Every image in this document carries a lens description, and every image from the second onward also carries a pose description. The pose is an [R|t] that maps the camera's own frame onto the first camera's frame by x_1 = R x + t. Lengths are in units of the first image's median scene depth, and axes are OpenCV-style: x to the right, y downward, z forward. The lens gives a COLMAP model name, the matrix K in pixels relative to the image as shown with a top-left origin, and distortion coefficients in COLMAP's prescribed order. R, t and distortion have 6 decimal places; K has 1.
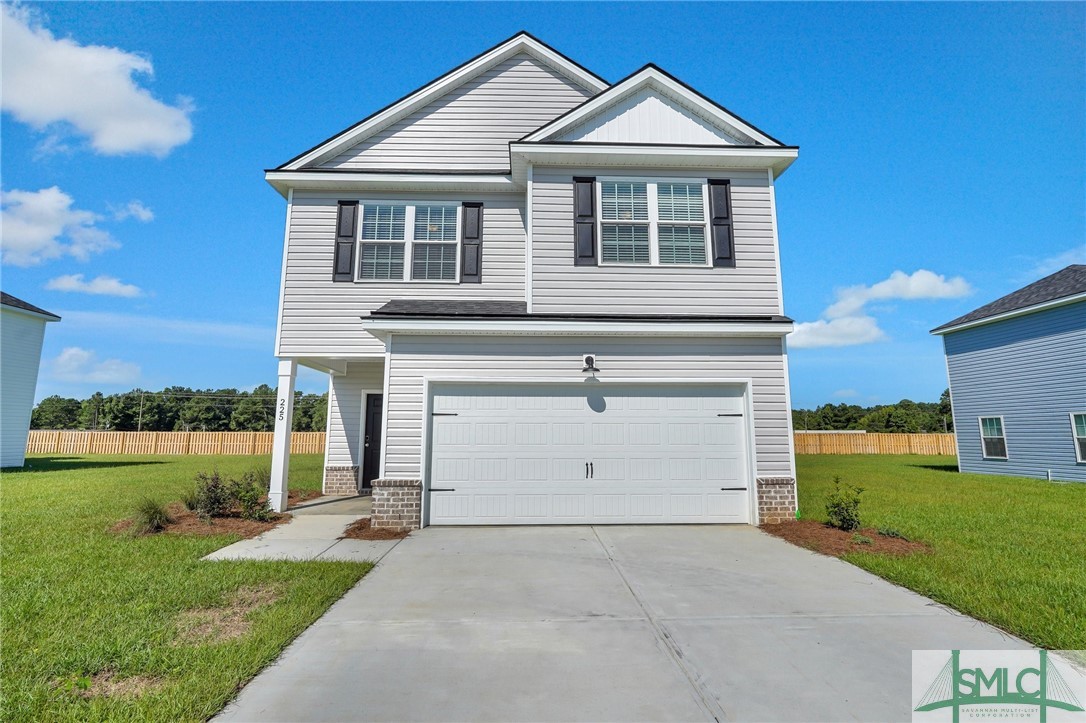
lens RADIAL K [[486.4, 0, 543.0], [0, 486.4, 361.5], [0, 0, 1]] dist [-0.011400, -0.000058]
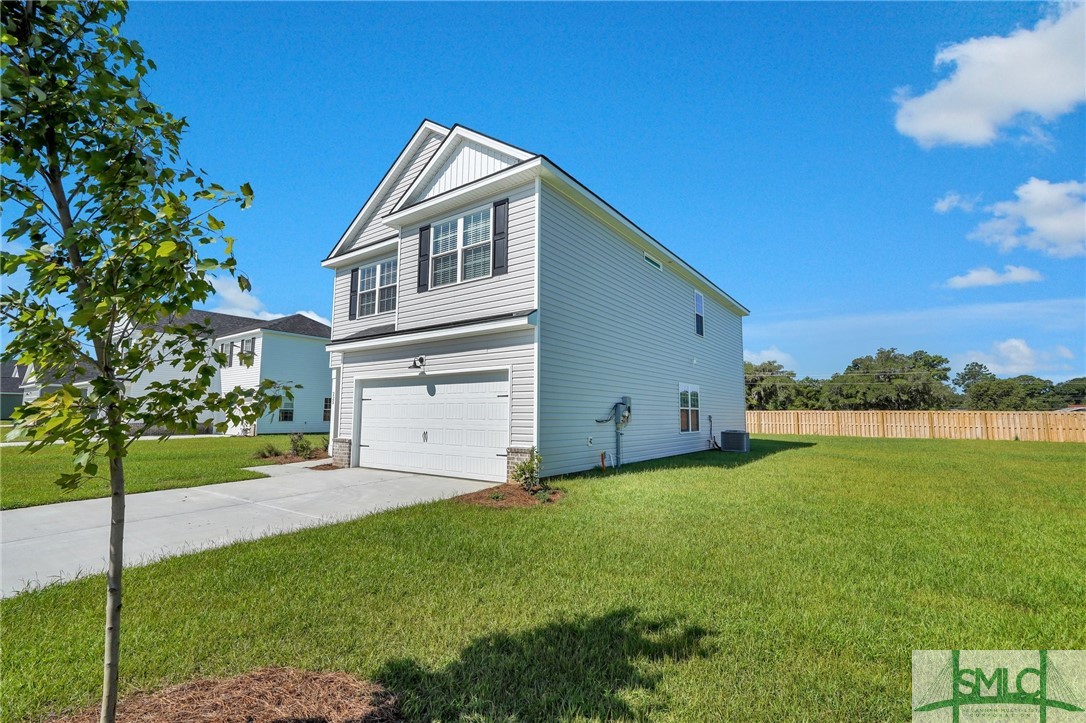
lens RADIAL K [[486.4, 0, 543.0], [0, 486.4, 361.5], [0, 0, 1]] dist [-0.011400, -0.000058]
pose [[0.787550, -0.065739, -0.612735, 1.188374], [0.093121, 0.995572, 0.012876, 0.016251], [0.609175, -0.067199, 0.790184, 0.089194]]
